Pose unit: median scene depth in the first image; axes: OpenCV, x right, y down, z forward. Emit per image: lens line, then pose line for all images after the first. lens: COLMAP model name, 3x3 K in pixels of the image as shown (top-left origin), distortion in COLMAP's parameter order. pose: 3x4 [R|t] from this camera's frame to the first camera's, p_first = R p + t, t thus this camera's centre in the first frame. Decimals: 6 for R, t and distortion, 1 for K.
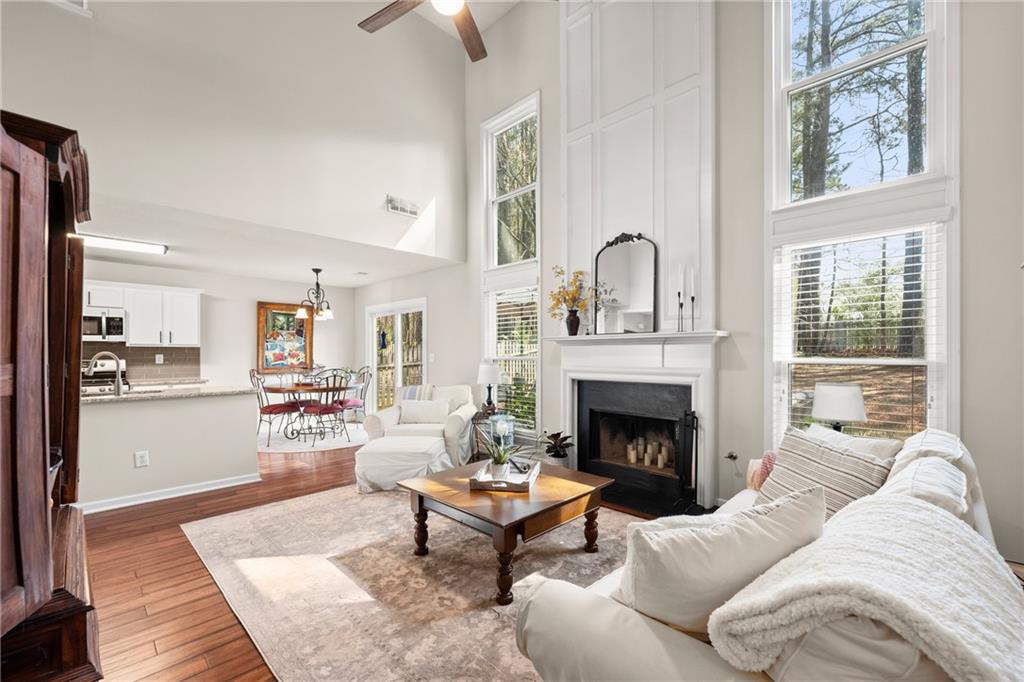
lens RADIAL K [[429.6, 0, 516.1], [0, 429.6, 350.3], [0, 0, 1]] dist [0.005681, -0.000181]
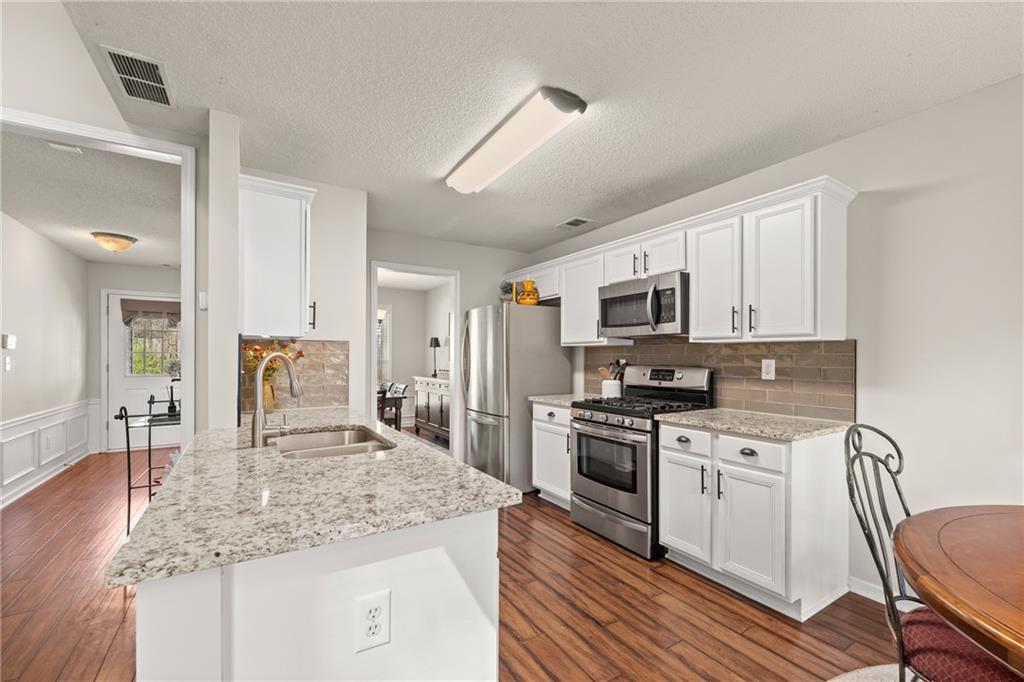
lens RADIAL K [[429.6, 0, 510.2], [0, 429.6, 356.4], [0, 0, 1]] dist [0.005681, -0.000181]
pose [[-0.227747, 0.001993, -0.973718, -0.496701], [0.005155, 0.999986, 0.000841, 0.007558], [0.973707, -0.004828, -0.227754, 1.280171]]
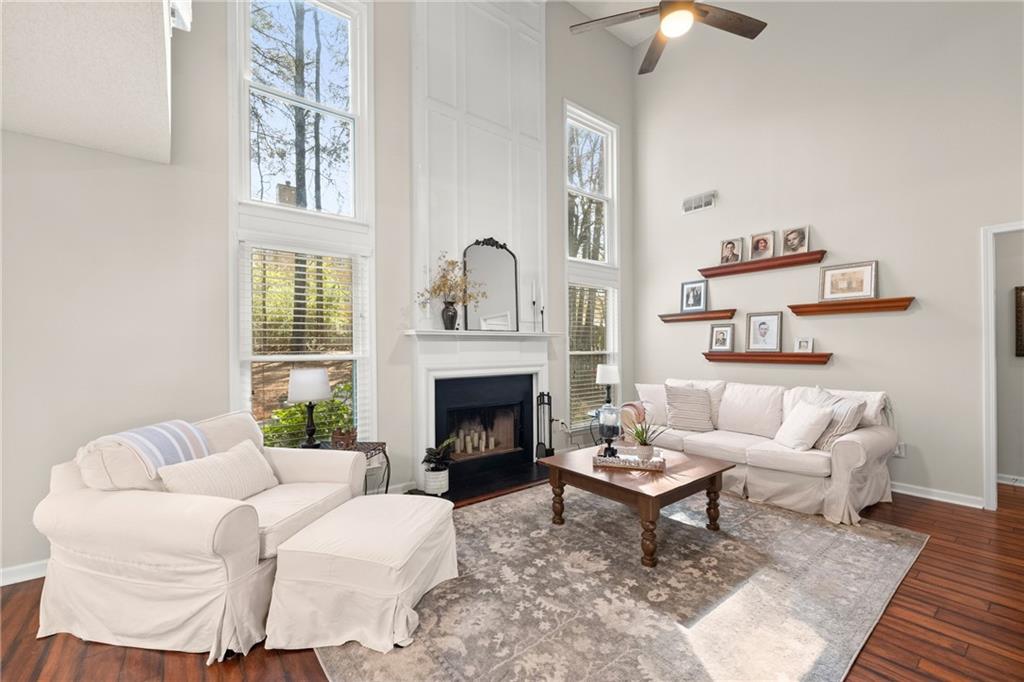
lens RADIAL K [[429.6, 0, 520.7], [0, 429.6, 346.2], [0, 0, 1]] dist [0.005681, -0.000181]
pose [[0.106323, 0.006041, 0.994313, -0.791469], [0.001907, 0.999978, -0.006280, 0.006116], [-0.994330, 0.002564, 0.106309, 0.793565]]
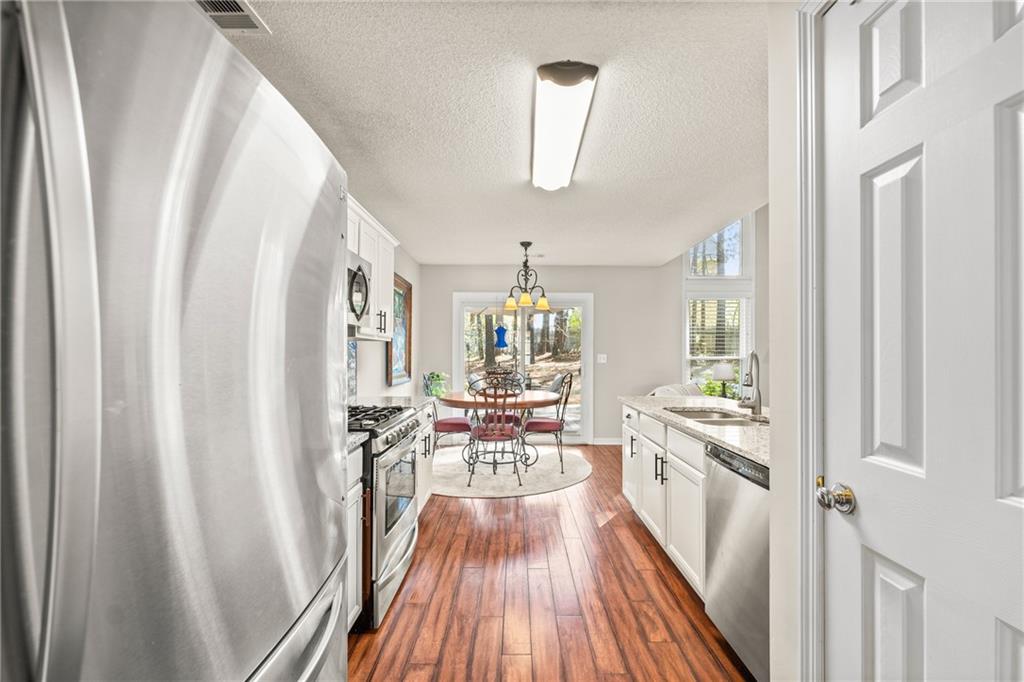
lens RADIAL K [[429.6, 0, 512.5], [0, 429.6, 345.1], [0, 0, 1]] dist [0.005681, -0.000181]
pose [[0.709402, 0.015457, 0.704635, -1.553101], [-0.005926, 0.999855, -0.015966, 0.004974], [-0.704779, 0.007151, 0.709391, 0.744726]]
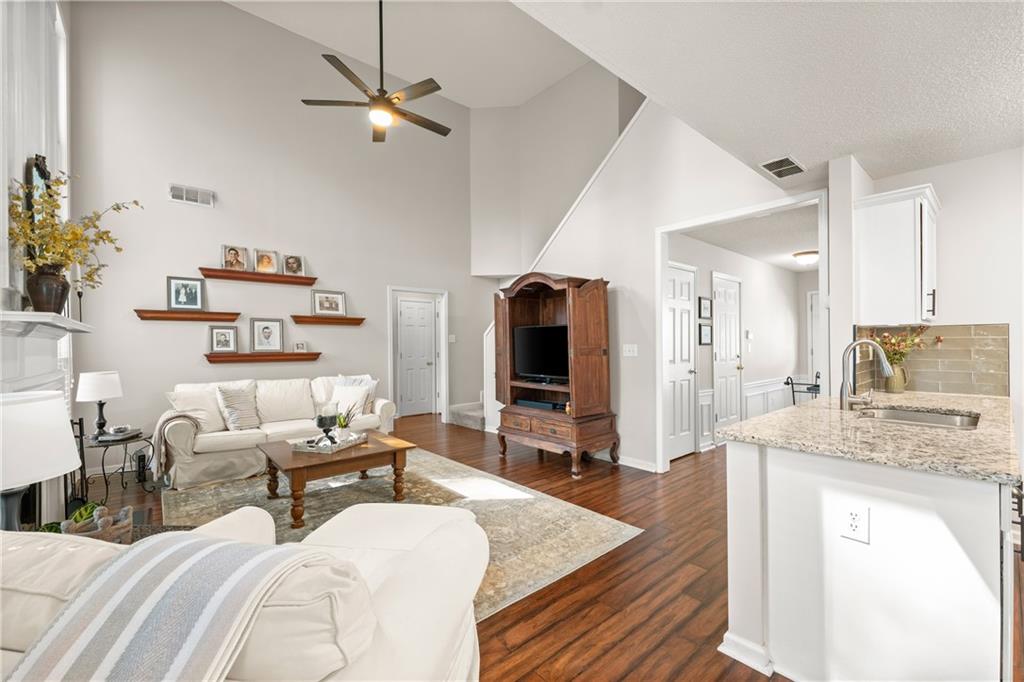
lens RADIAL K [[429.6, 0, 522.3], [0, 429.6, 345.7], [0, 0, 1]] dist [0.005681, -0.000181]
pose [[-0.997980, 0.010750, 0.062616, -0.460513], [0.010498, 0.999935, -0.004349, 0.008630], [-0.062659, -0.003683, -0.998028, 1.545914]]
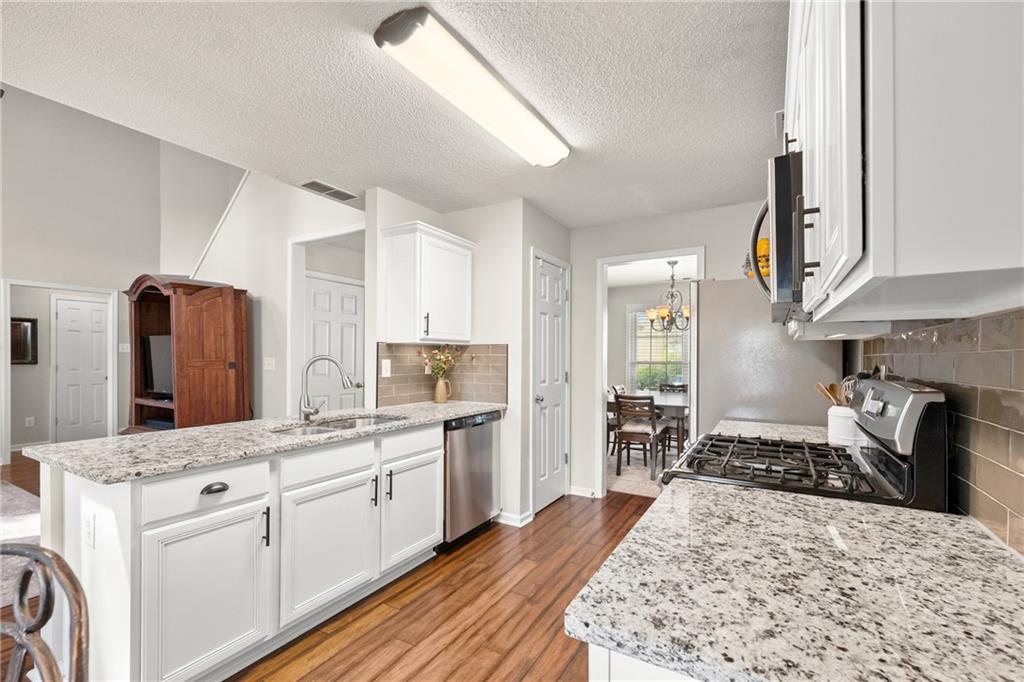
lens RADIAL K [[429.6, 0, 532.3], [0, 429.6, 346.7], [0, 0, 1]] dist [0.005681, -0.000181]
pose [[-0.962436, -0.006021, -0.271441, -1.003208], [0.001203, 0.999650, -0.026438, 0.005503], [0.271505, -0.025772, -0.962092, 1.616353]]
